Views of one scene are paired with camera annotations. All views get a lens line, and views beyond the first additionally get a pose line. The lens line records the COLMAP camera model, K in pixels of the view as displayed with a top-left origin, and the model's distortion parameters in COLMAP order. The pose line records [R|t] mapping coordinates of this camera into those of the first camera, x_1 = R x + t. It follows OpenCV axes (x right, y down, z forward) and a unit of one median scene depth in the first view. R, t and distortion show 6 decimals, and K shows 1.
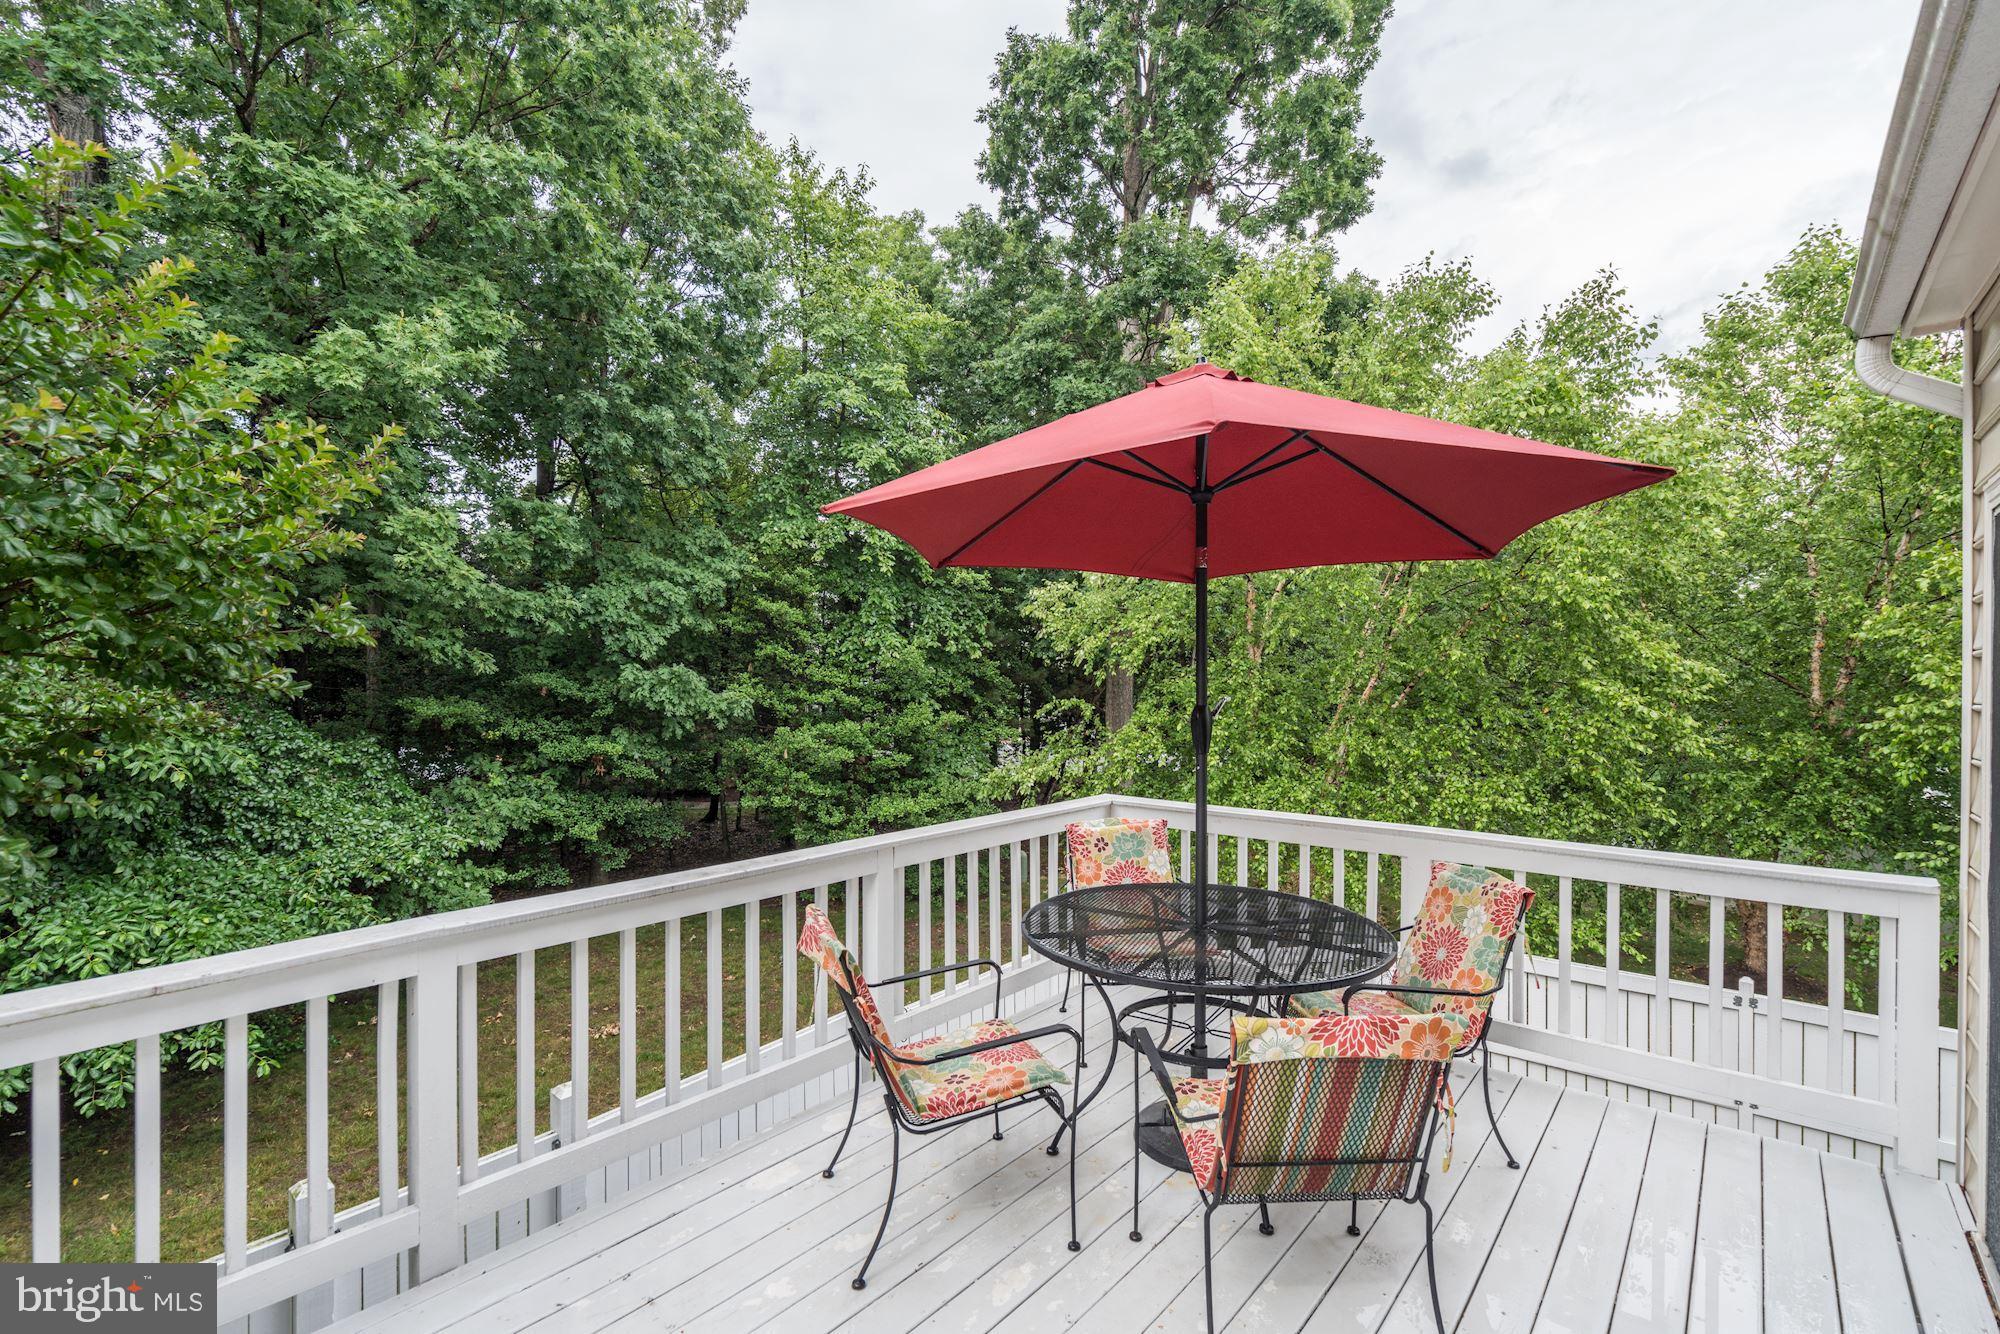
lens RADIAL K [[902.5, 0, 987.9], [0, 902.5, 676.8], [0, 0, 1]] dist [-0.002611, 0.002403]
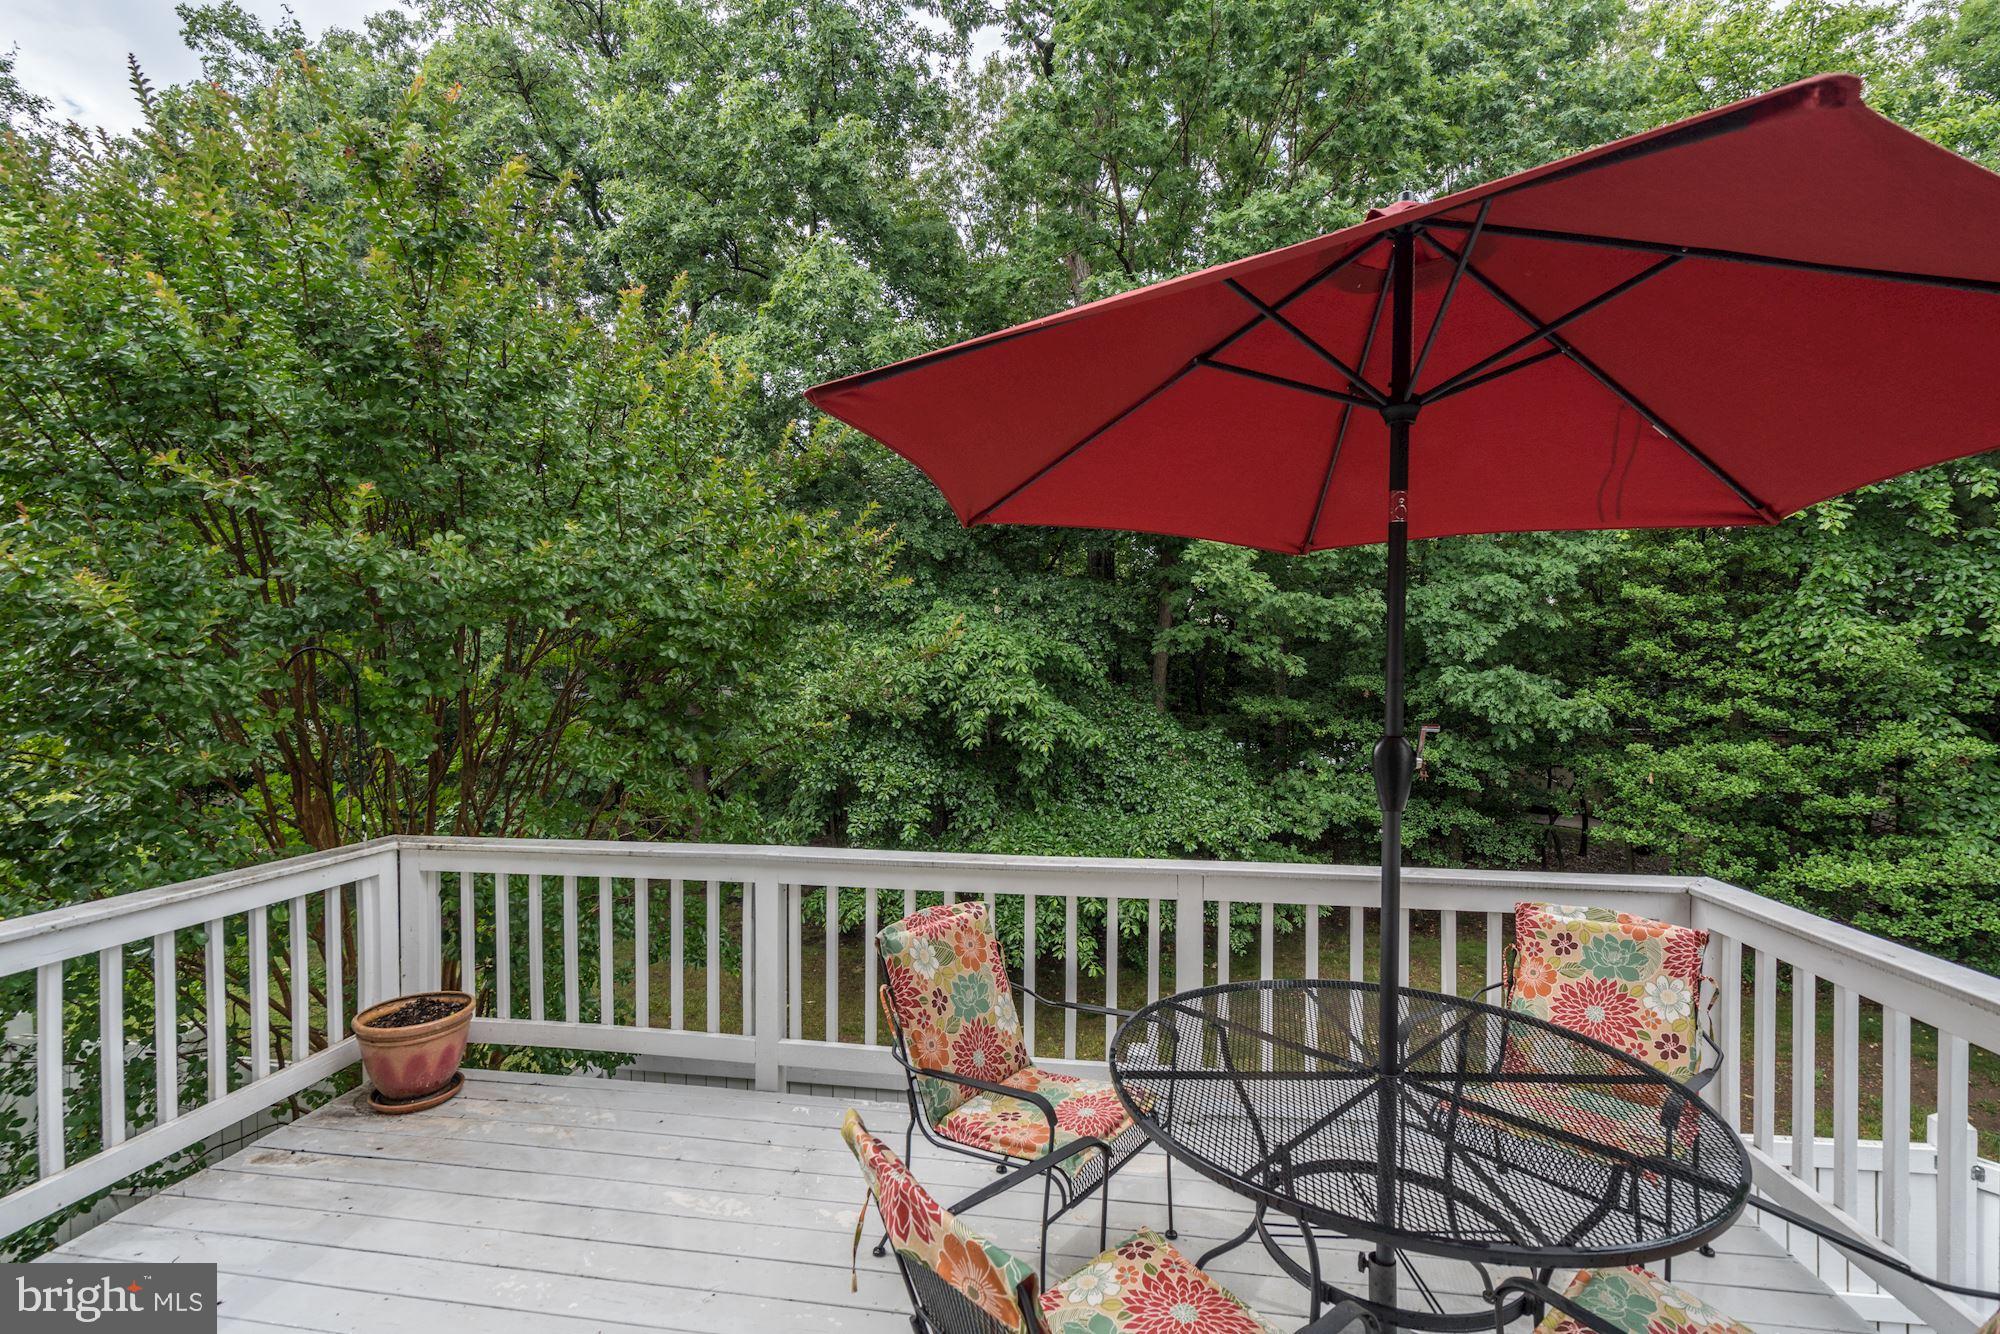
lens RADIAL K [[902.5, 0, 995.0], [0, 902.5, 672.0], [0, 0, 1]] dist [-0.002611, 0.002403]
pose [[0.529720, -0.000342, -0.848172, 0.158257], [-0.004746, 0.999983, -0.003368, -0.002627], [0.848159, 0.005810, 0.529710, 0.102383]]
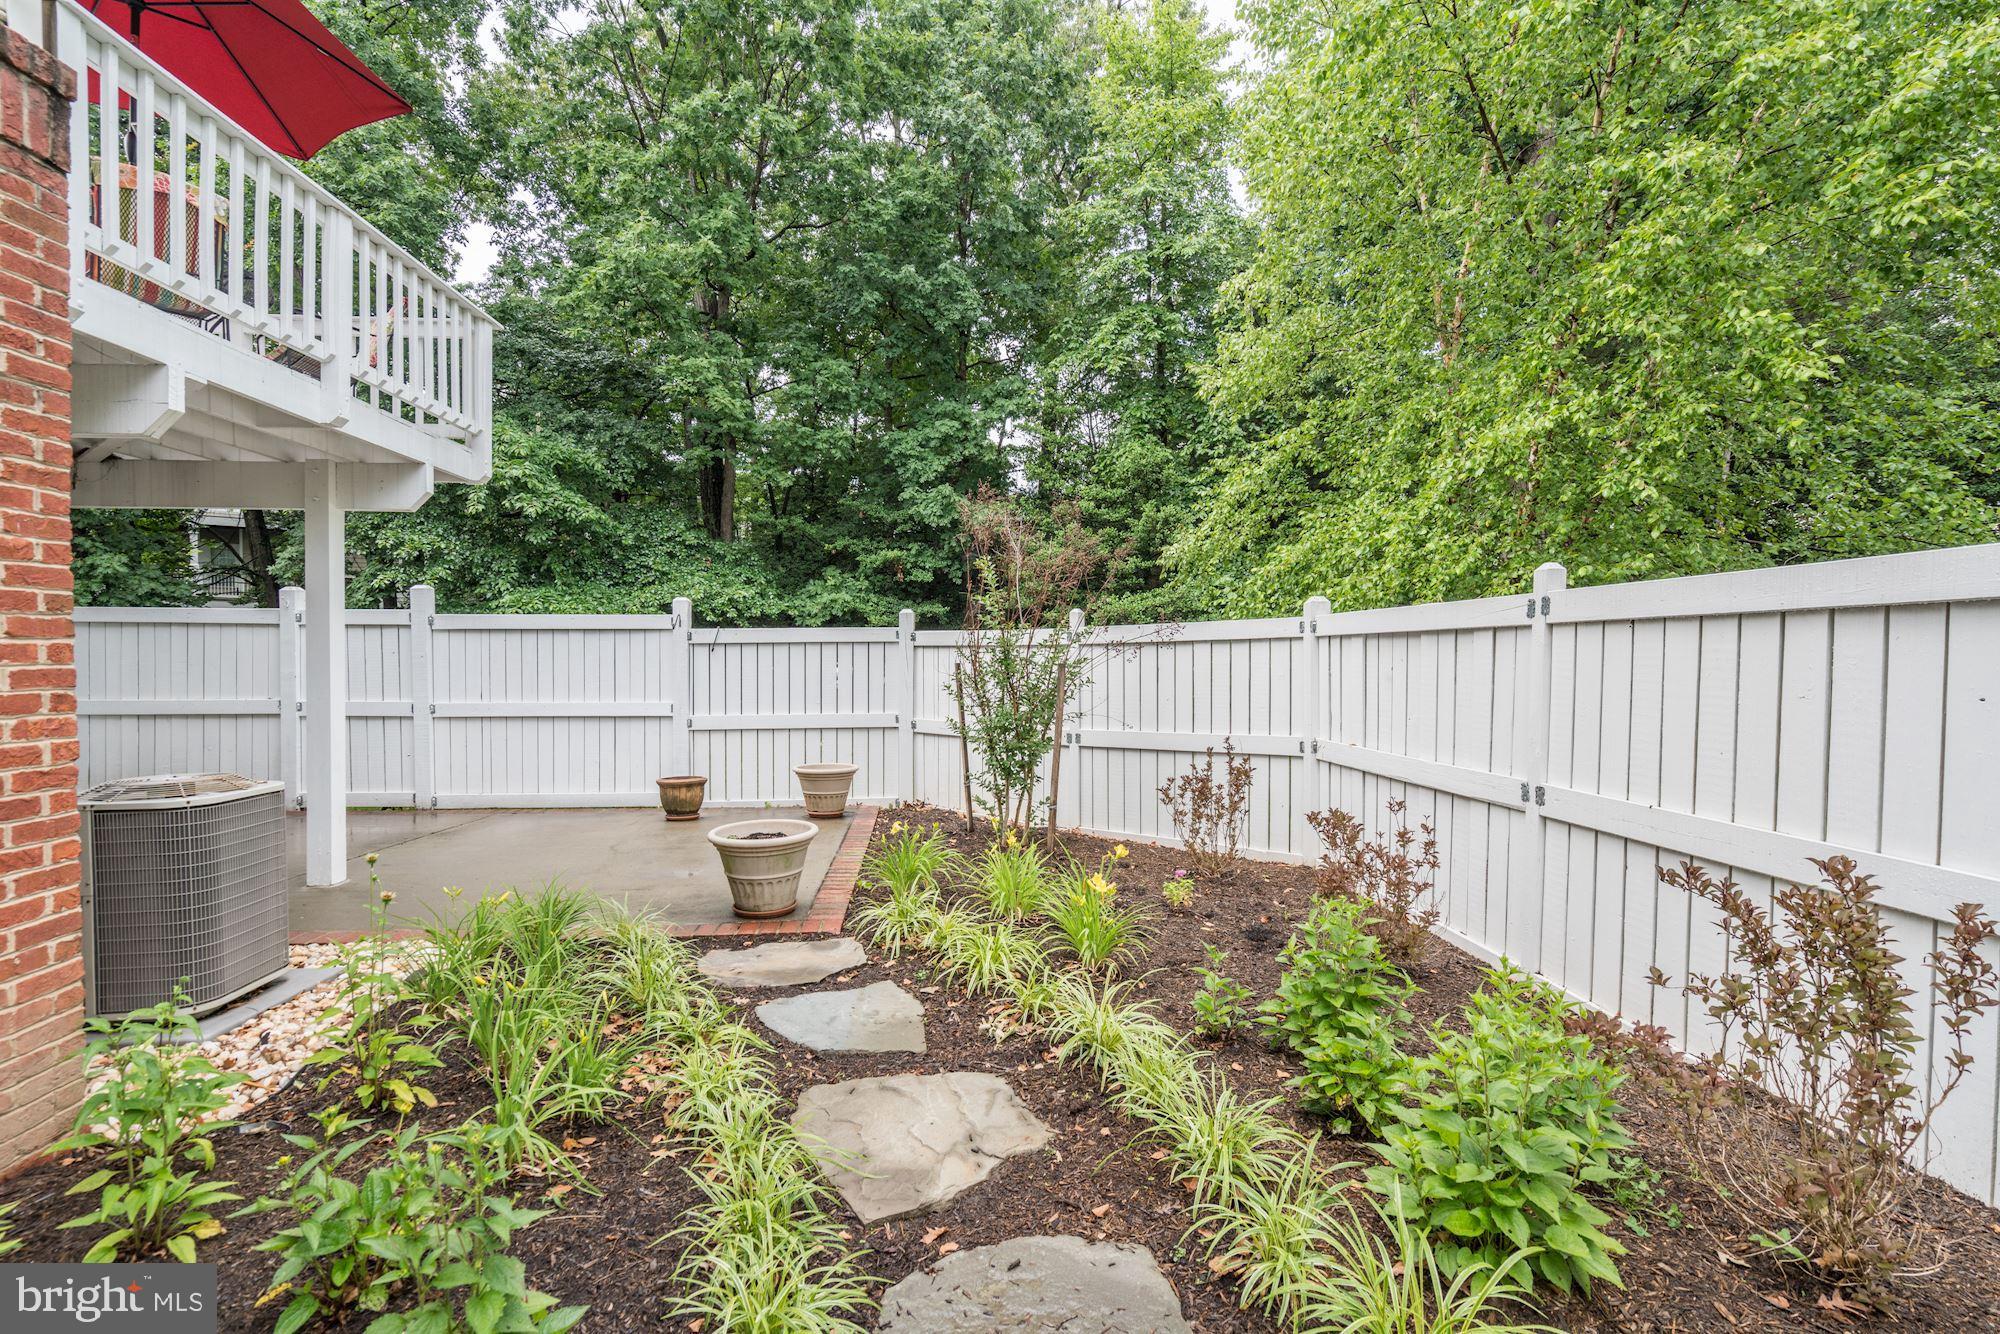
lens RADIAL K [[902.5, 0, 1003.0], [0, 902.5, 677.7], [0, 0, 1]] dist [-0.002611, 0.002403]
pose [[0.693364, 0.012503, -0.720479, 0.614108], [-0.003544, 0.999897, 0.013941, 0.241665], [0.720579, -0.007113, 0.693336, 0.247867]]
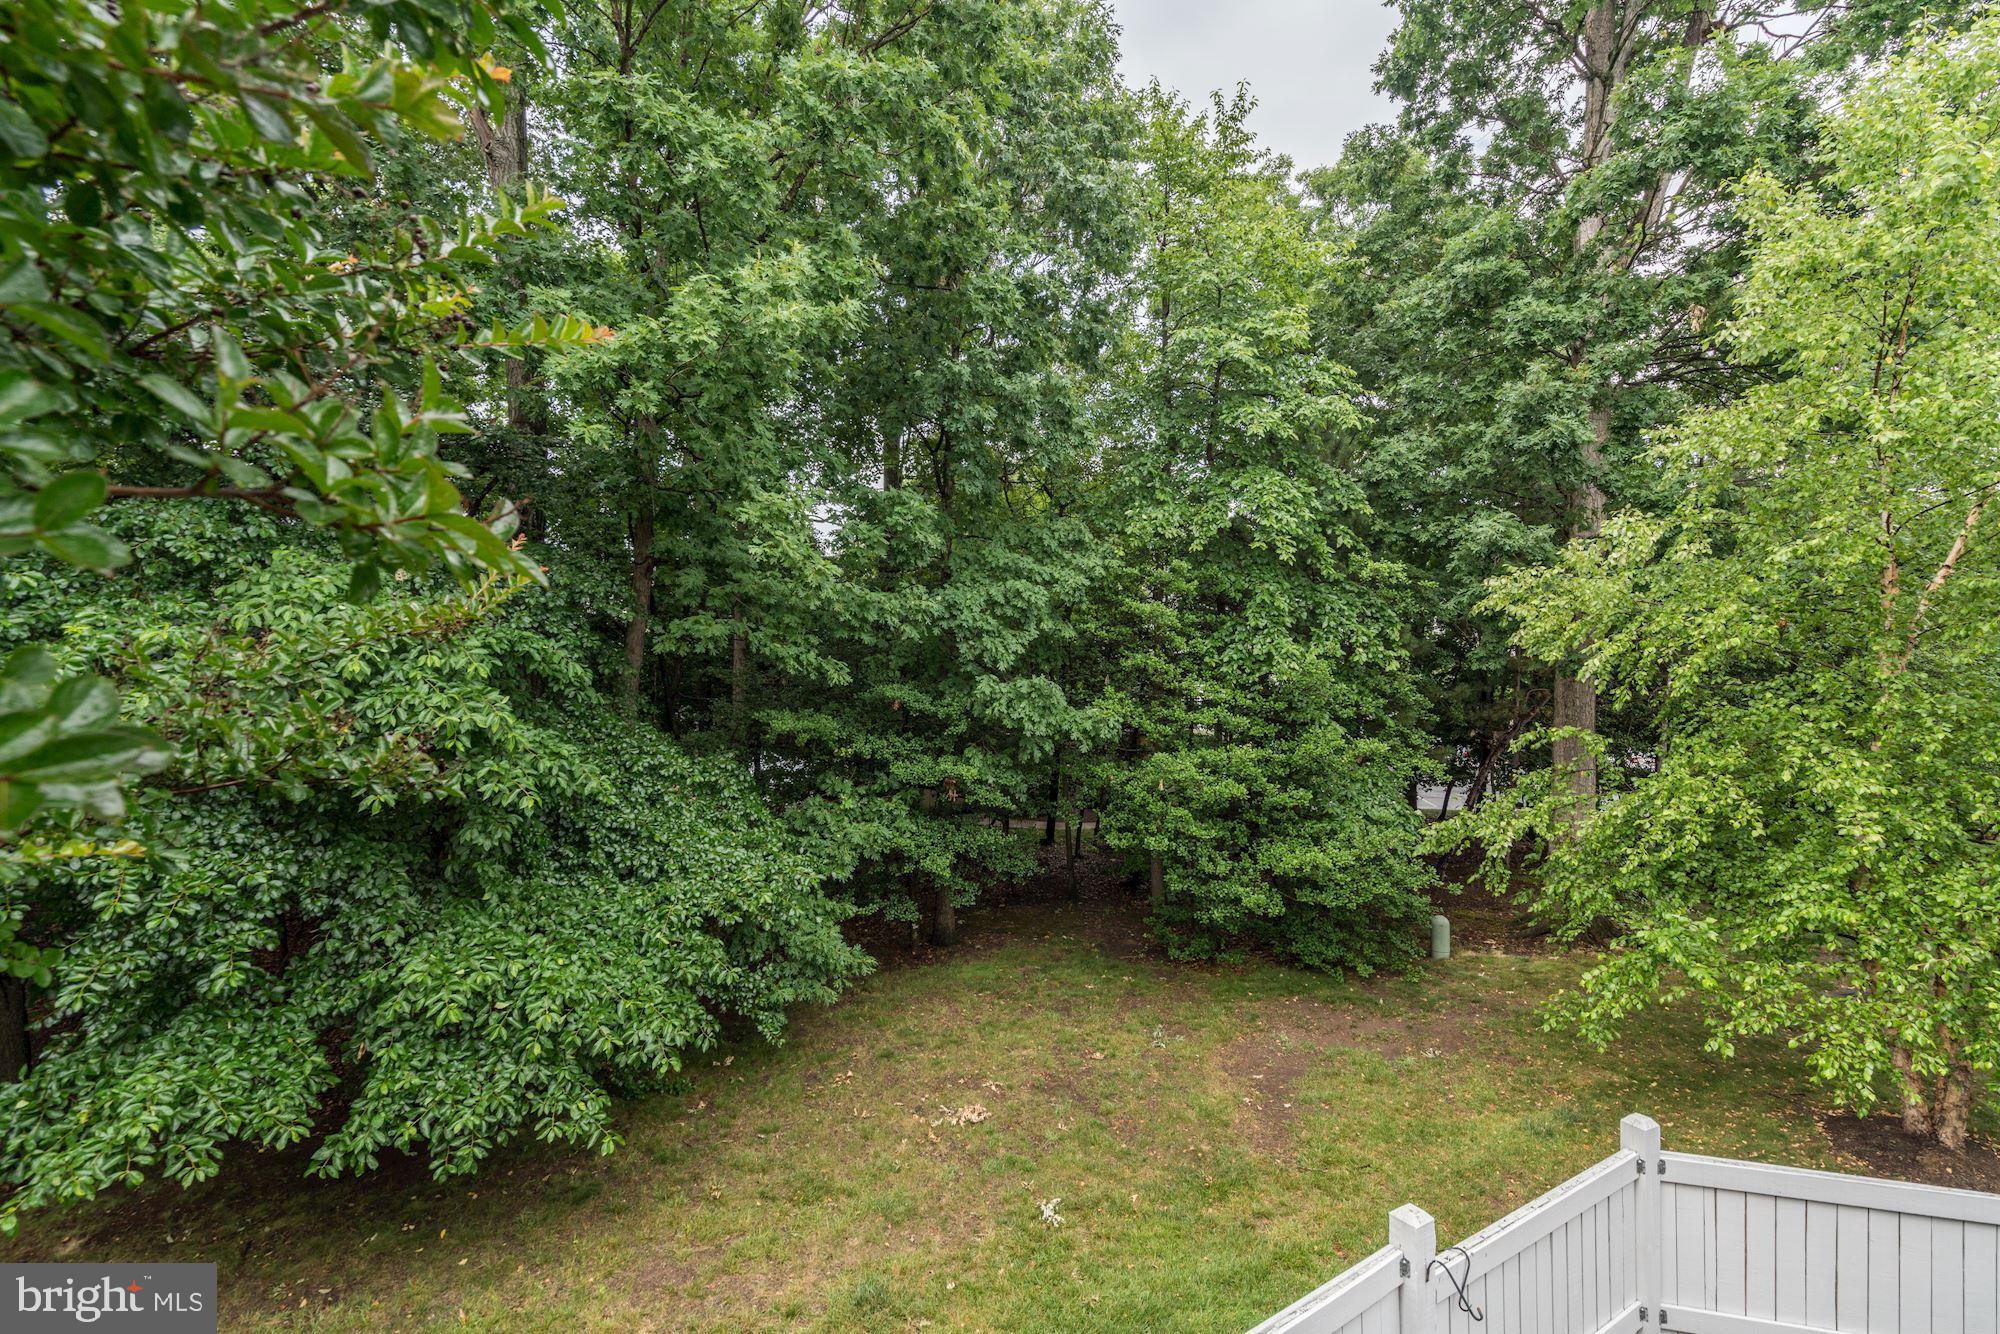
lens RADIAL K [[902.5, 0, 992.6], [0, 902.5, 679.7], [0, 0, 1]] dist [-0.002611, 0.002403]
pose [[0.945182, 0.006599, -0.326478, -0.112356], [-0.010127, 0.999907, -0.009109, -0.002094], [0.326388, 0.011916, 0.945161, 0.188499]]
